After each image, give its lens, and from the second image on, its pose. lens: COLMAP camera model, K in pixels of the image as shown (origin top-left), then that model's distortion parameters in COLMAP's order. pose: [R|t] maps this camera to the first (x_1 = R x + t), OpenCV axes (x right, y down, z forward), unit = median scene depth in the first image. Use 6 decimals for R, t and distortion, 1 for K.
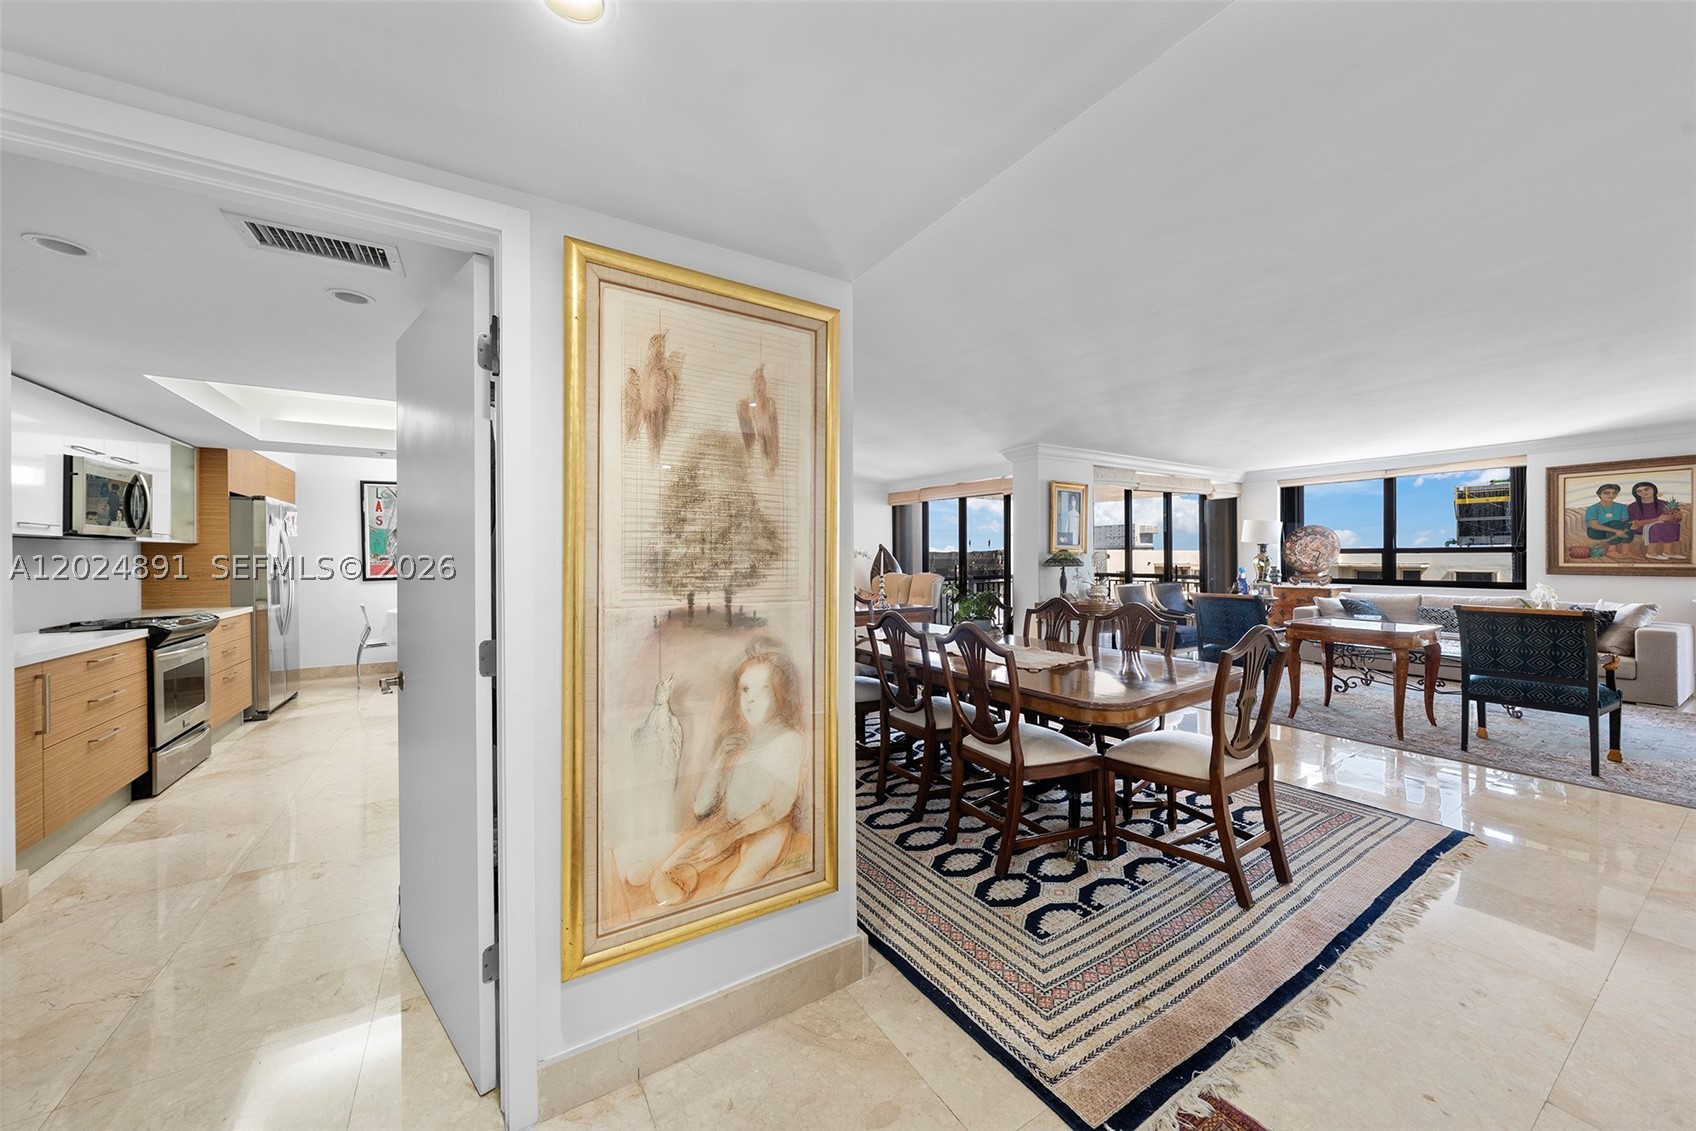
lens RADIAL K [[600.9, 0, 831.3], [0, 600.9, 562.1], [0, 0, 1]] dist [-0.000275, 0.000085]
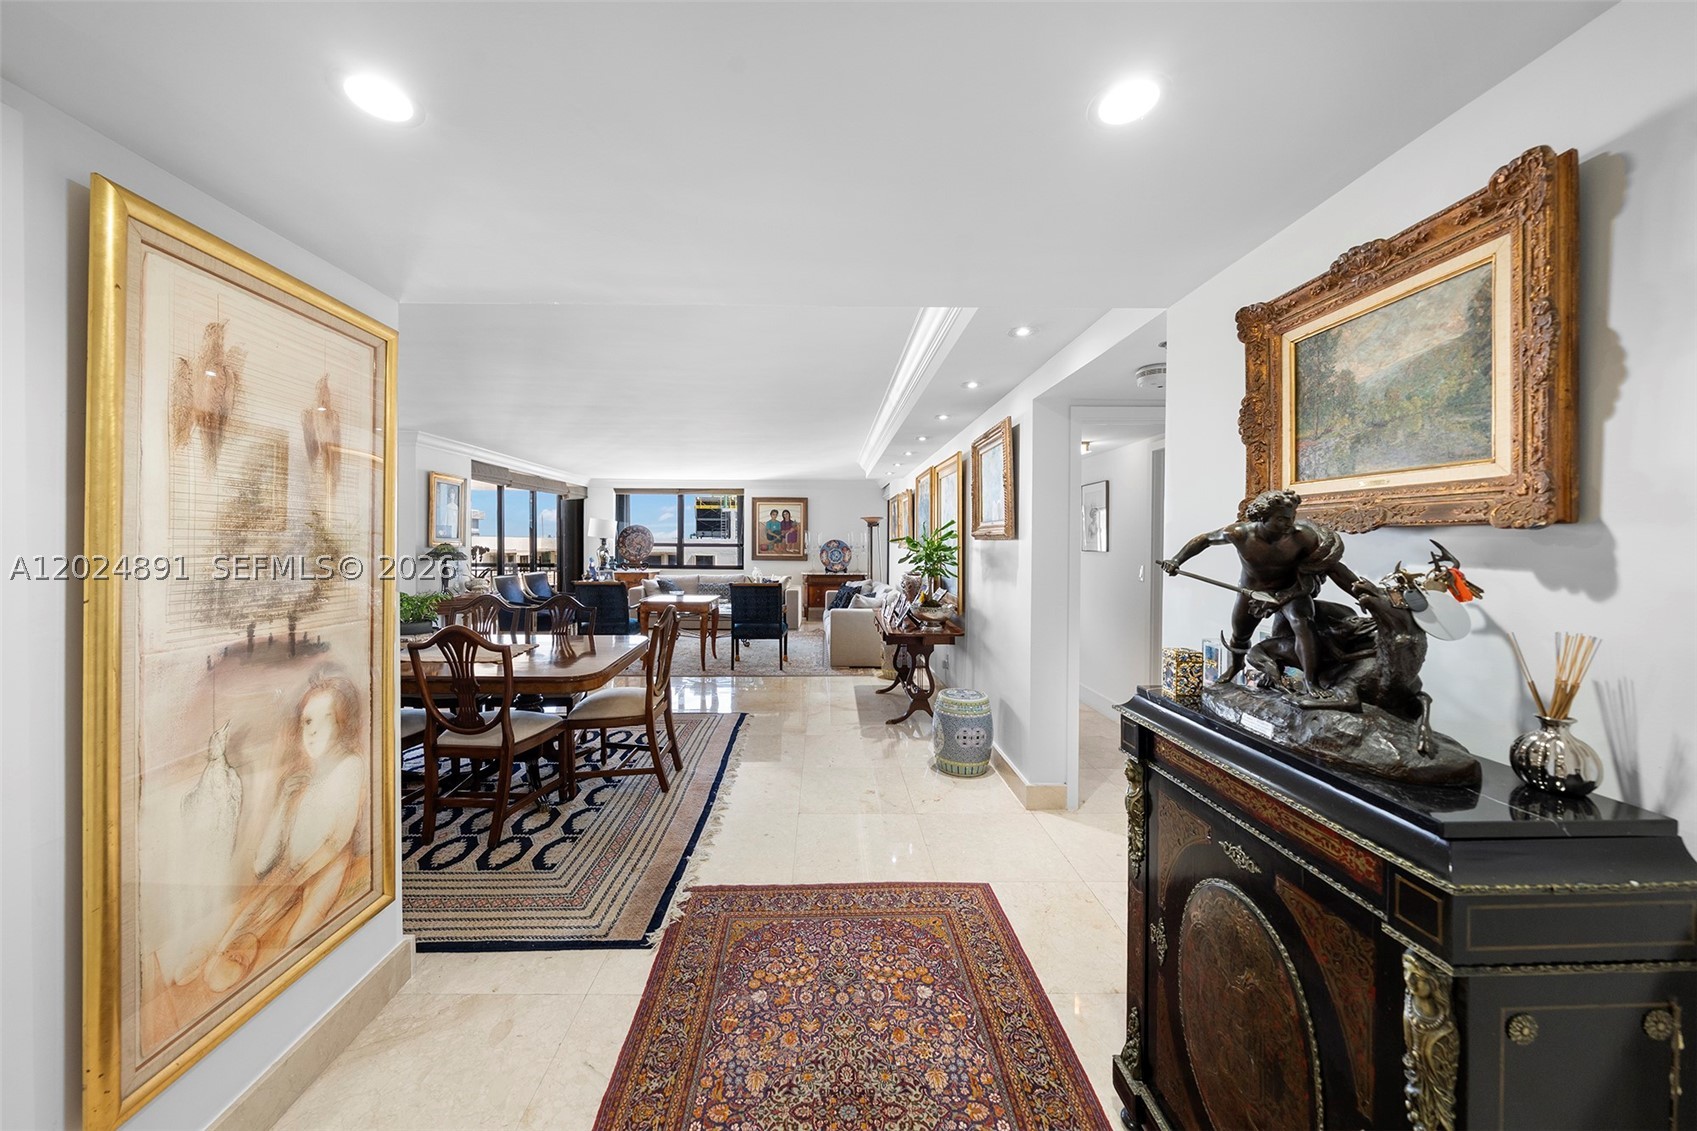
lens RADIAL K [[593.6, 0, 839.7], [0, 593.6, 555.5], [0, 0, 1]] dist [0.000224, -0.000002]
pose [[0.495208, -0.009194, 0.868726, -0.492554], [-0.003862, 0.999911, 0.012784, -0.055482], [-0.868766, -0.009686, 0.495128, -0.153250]]
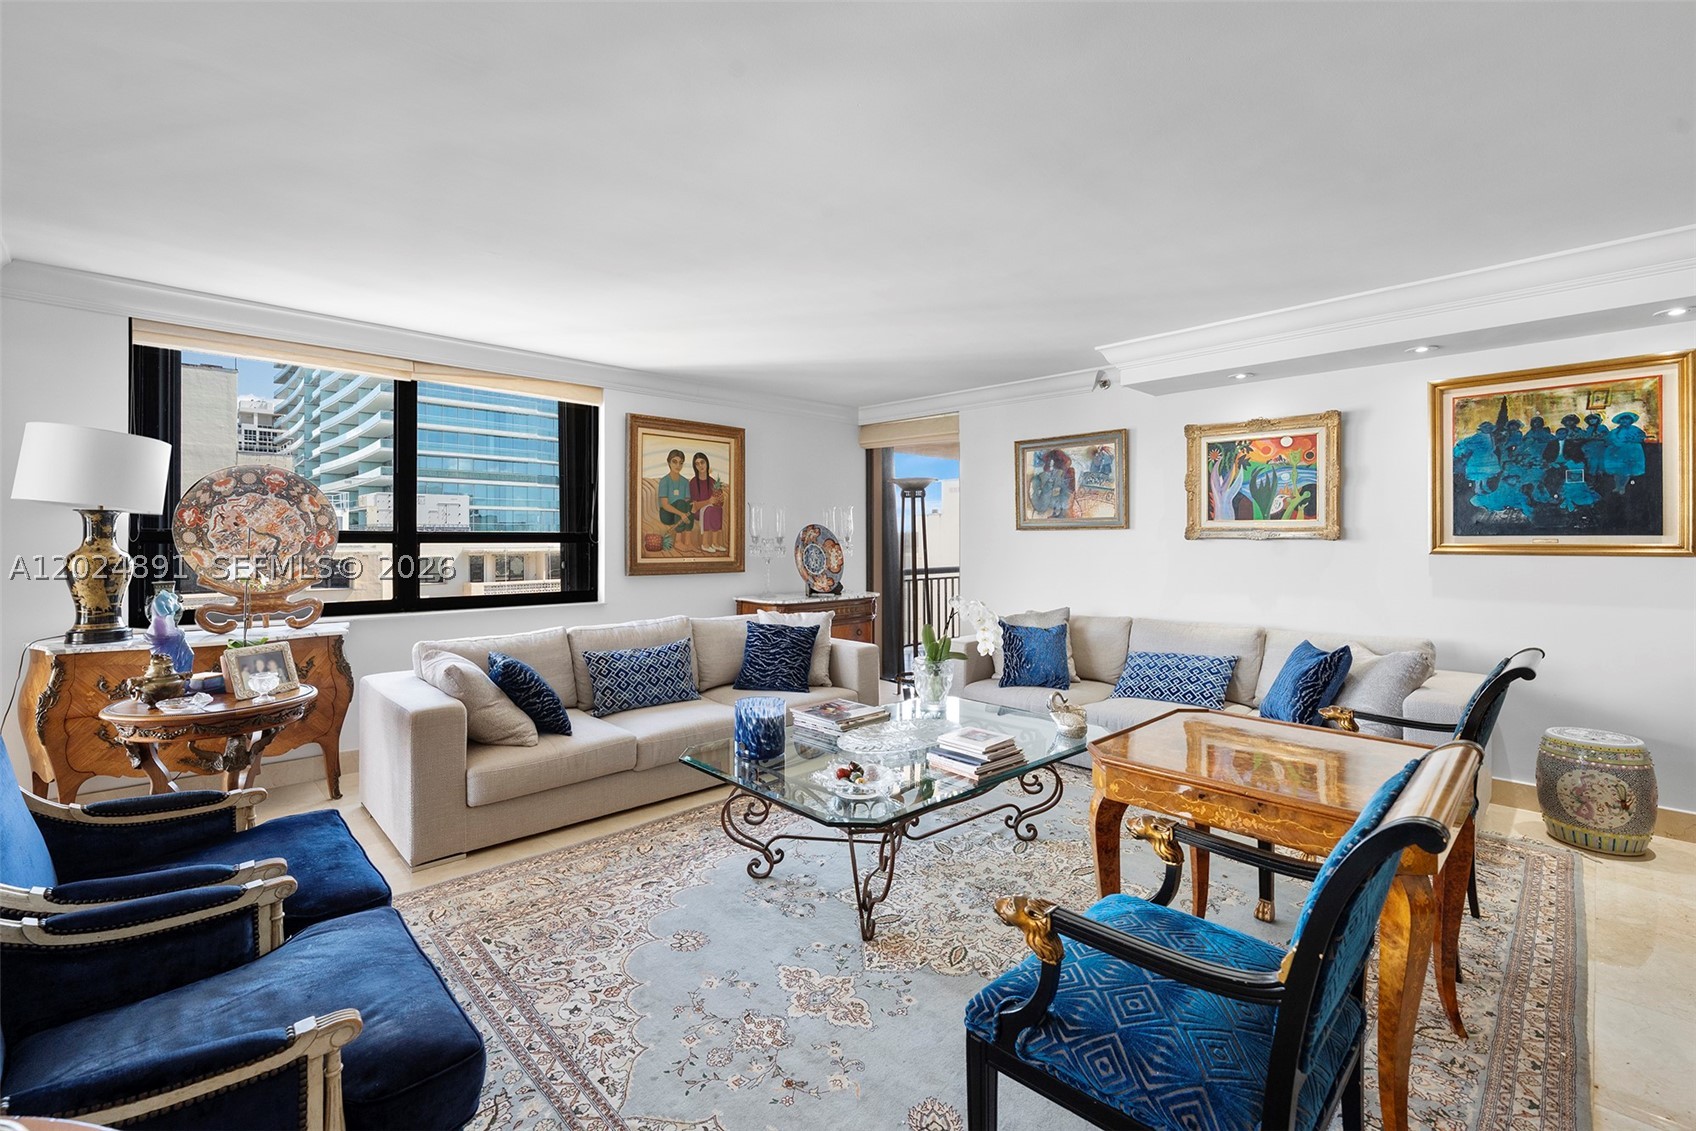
lens RADIAL K [[718.8, 0, 848.2], [0, 718.8, 537.1], [0, 0, 1]] dist [-0.000071, -0.000003]
pose [[-0.222285, 0.005827, 0.974964, 1.316918], [0.004774, 0.999977, -0.004888, -0.060554], [-0.974970, 0.003568, -0.222307, 3.333975]]
